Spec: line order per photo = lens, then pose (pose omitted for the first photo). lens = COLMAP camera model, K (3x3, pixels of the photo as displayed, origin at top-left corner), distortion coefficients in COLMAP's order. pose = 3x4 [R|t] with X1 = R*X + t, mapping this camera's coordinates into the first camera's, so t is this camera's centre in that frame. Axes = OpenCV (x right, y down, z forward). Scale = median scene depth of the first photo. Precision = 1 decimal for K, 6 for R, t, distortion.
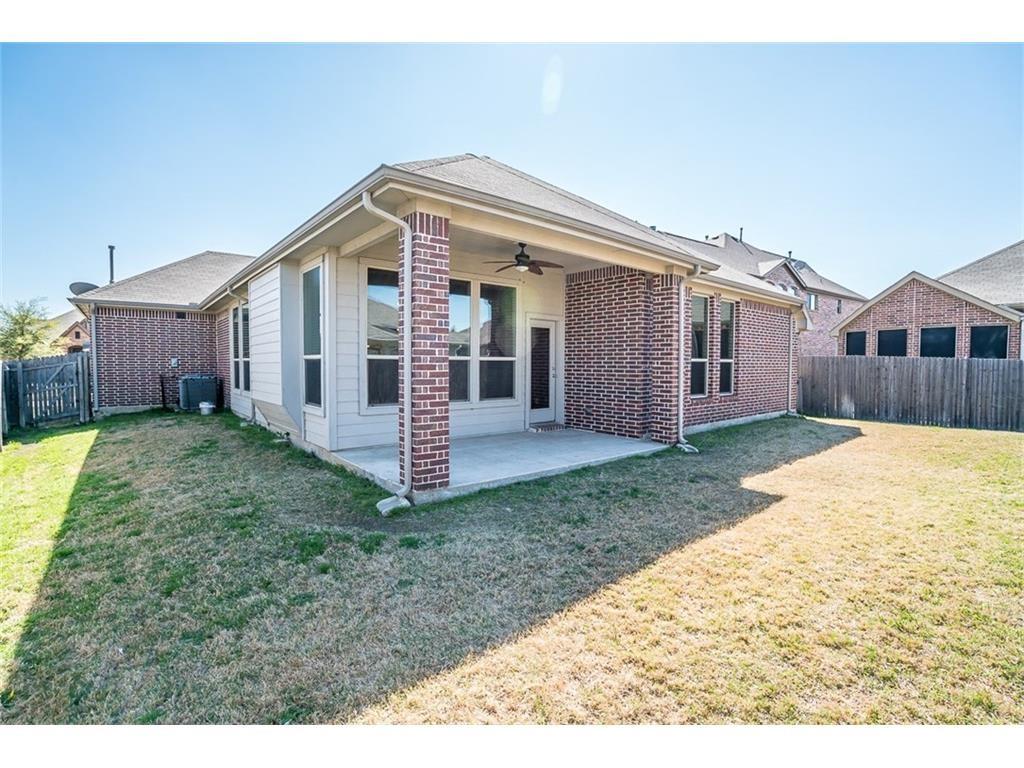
lens RADIAL K [[478.0, 0, 511.8], [0, 478.0, 384.4], [0, 0, 1]] dist [-0.048036, 0.014124]
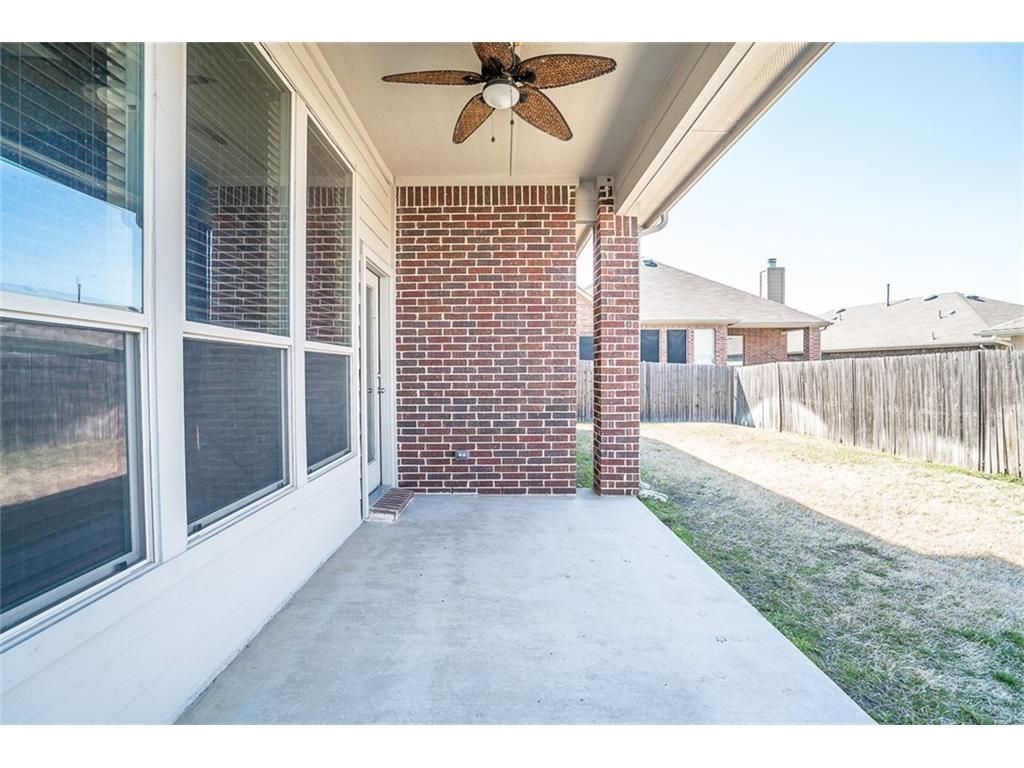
lens RADIAL K [[478.0, 0, 511.4], [0, 478.0, 380.3], [0, 0, 1]] dist [-0.048036, 0.014124]
pose [[0.631907, -0.020404, 0.774776, -0.220947], [0.041247, 0.999122, -0.007328, -0.021291], [-0.773946, 0.036588, 0.632194, 0.671825]]
